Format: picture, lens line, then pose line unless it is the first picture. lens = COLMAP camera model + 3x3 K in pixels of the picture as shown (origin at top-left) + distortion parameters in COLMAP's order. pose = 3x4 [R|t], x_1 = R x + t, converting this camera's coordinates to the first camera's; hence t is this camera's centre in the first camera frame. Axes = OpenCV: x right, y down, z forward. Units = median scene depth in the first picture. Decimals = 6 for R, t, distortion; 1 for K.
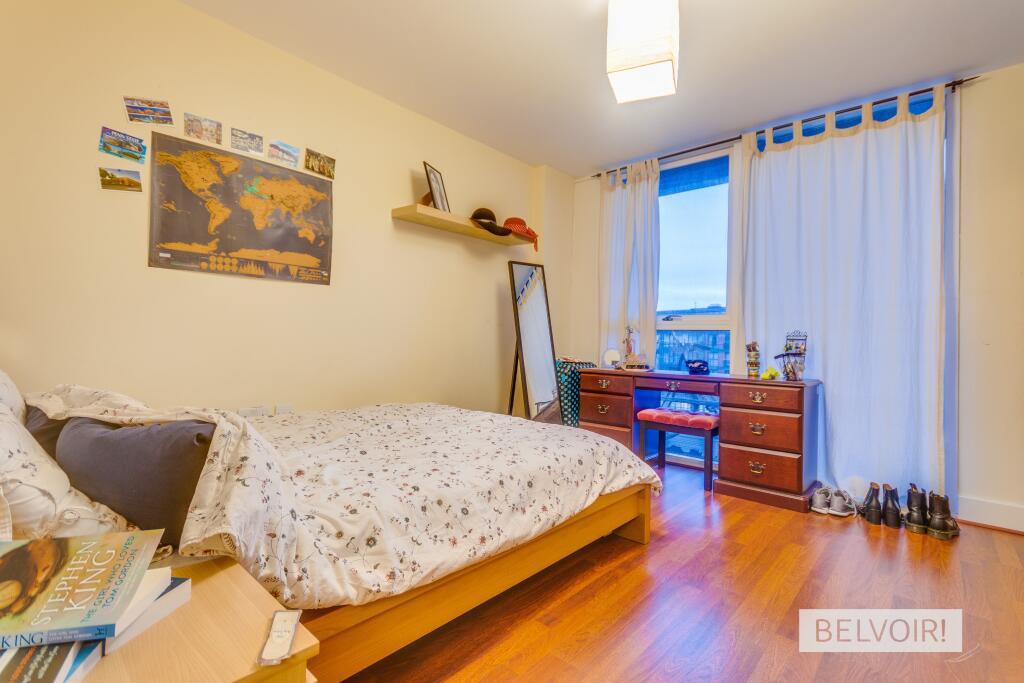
lens RADIAL K [[464.5, 0, 513.8], [0, 464.5, 346.8], [0, 0, 1]] dist [0.002649, -0.000414]
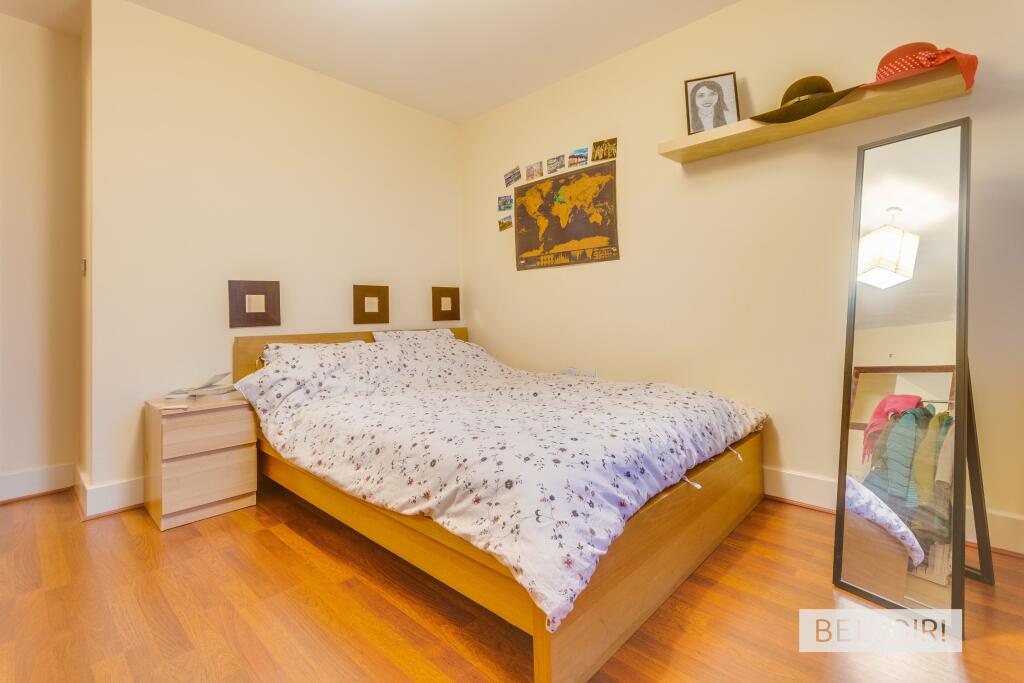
lens RADIAL K [[464.5, 0, 537.7], [0, 464.5, 315.7], [0, 0, 1]] dist [0.002649, -0.000414]
pose [[0.011286, -0.019478, -0.999747, 0.766260], [0.007915, 0.999781, -0.019389, 0.015198], [0.999905, -0.007694, 0.011438, 0.964998]]
